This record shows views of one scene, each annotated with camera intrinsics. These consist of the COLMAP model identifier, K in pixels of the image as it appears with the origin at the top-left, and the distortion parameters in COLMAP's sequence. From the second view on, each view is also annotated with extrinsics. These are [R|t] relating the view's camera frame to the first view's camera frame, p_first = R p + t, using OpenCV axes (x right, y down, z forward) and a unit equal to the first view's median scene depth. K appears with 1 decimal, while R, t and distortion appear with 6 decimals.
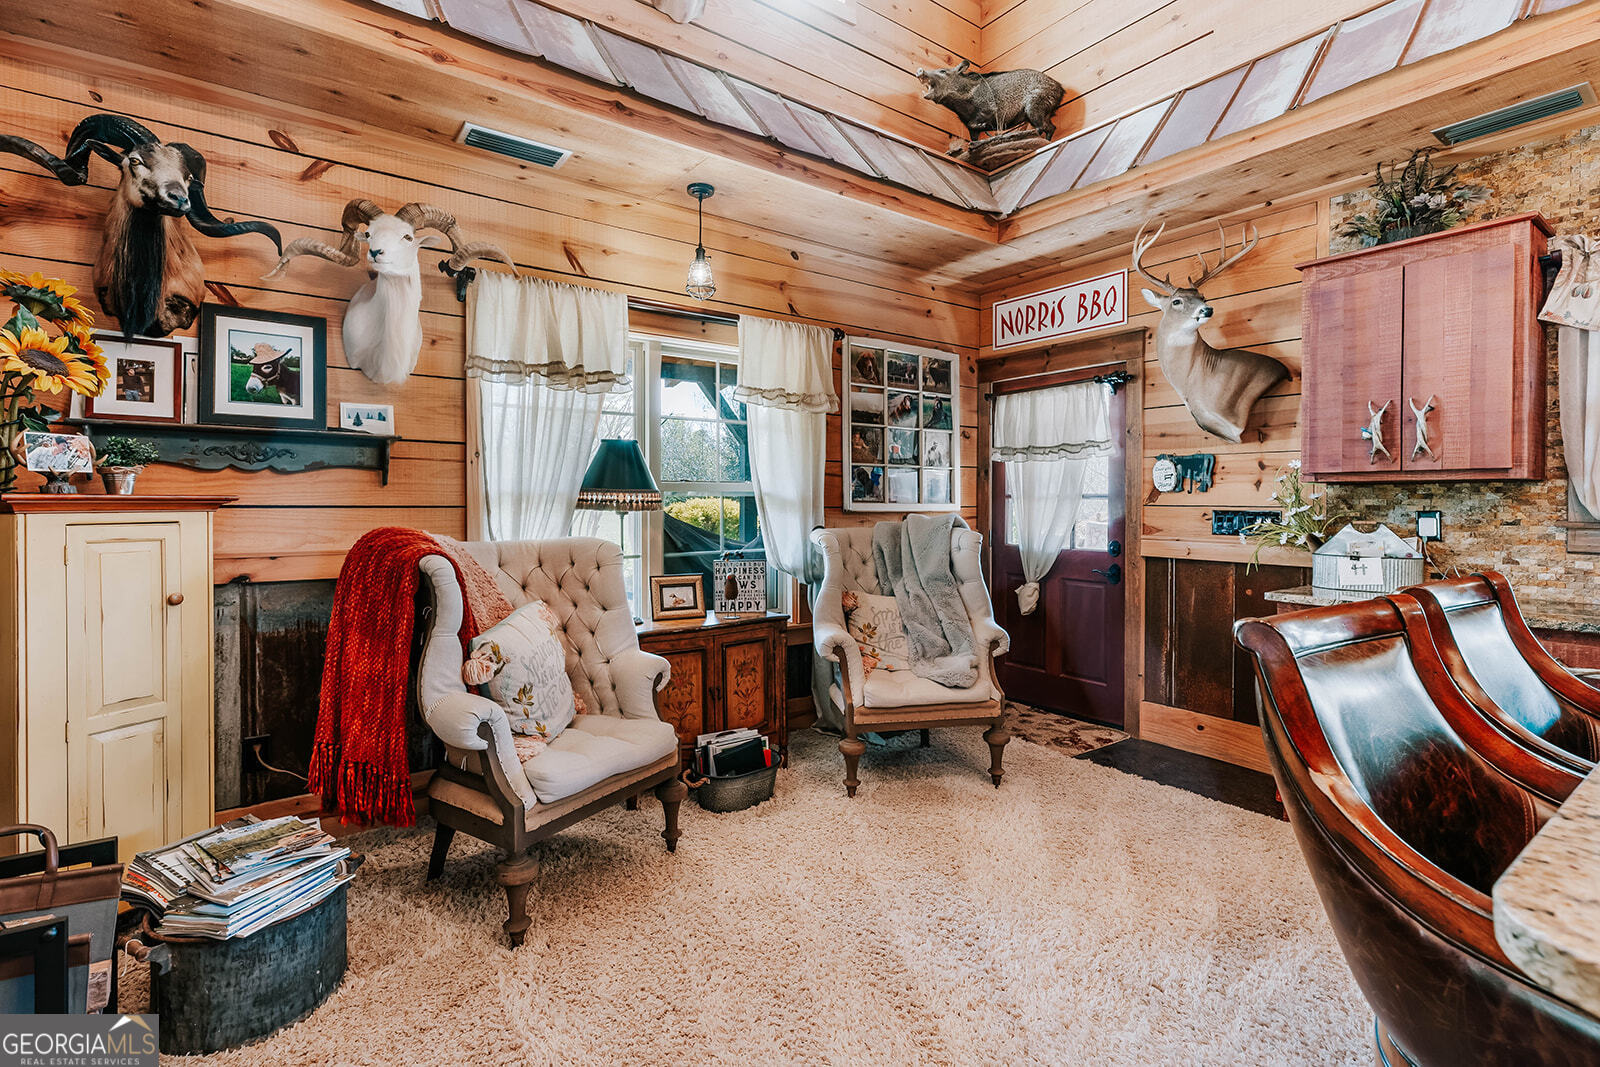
lens RADIAL K [[735.0, 0, 795.7], [0, 735.0, 518.5], [0, 0, 1]] dist [0.001659, 0.001604]
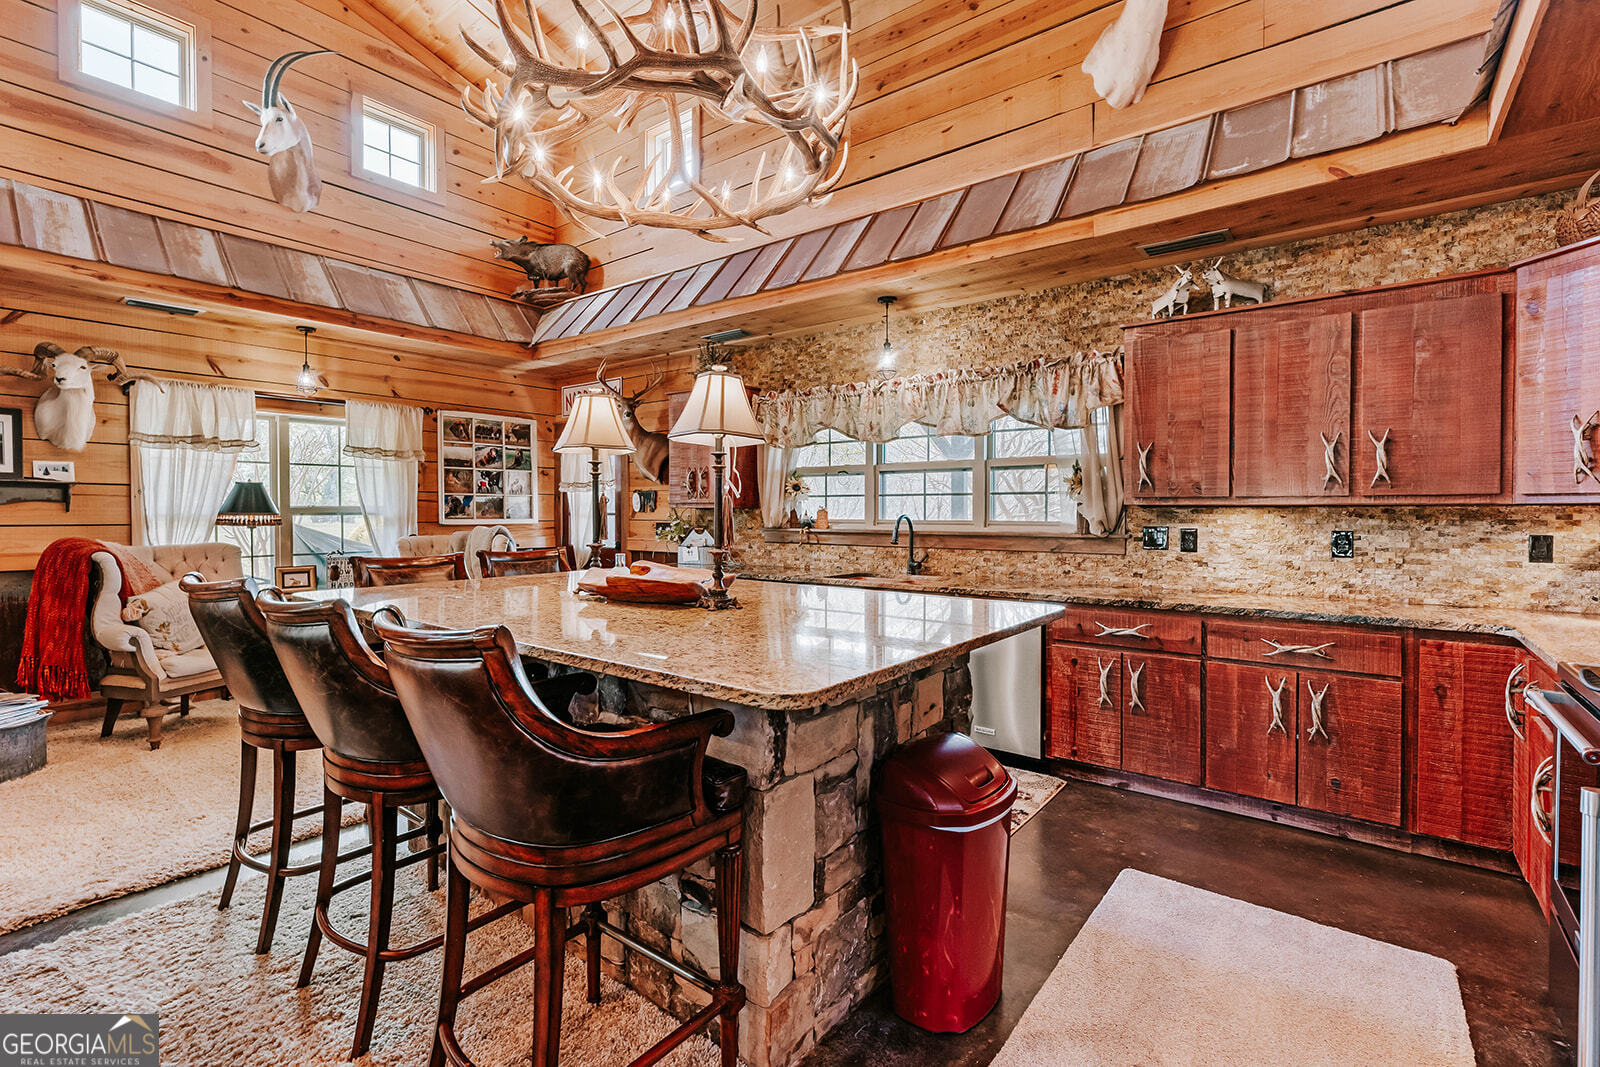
lens RADIAL K [[735.0, 0, 801.3], [0, 735.0, 528.2], [0, 0, 1]] dist [0.001659, 0.001604]
pose [[0.962131, -0.009819, 0.272409, 0.502943], [0.010123, 0.999949, 0.000288, 0.005634], [-0.272398, 0.002481, 0.962181, -0.911672]]
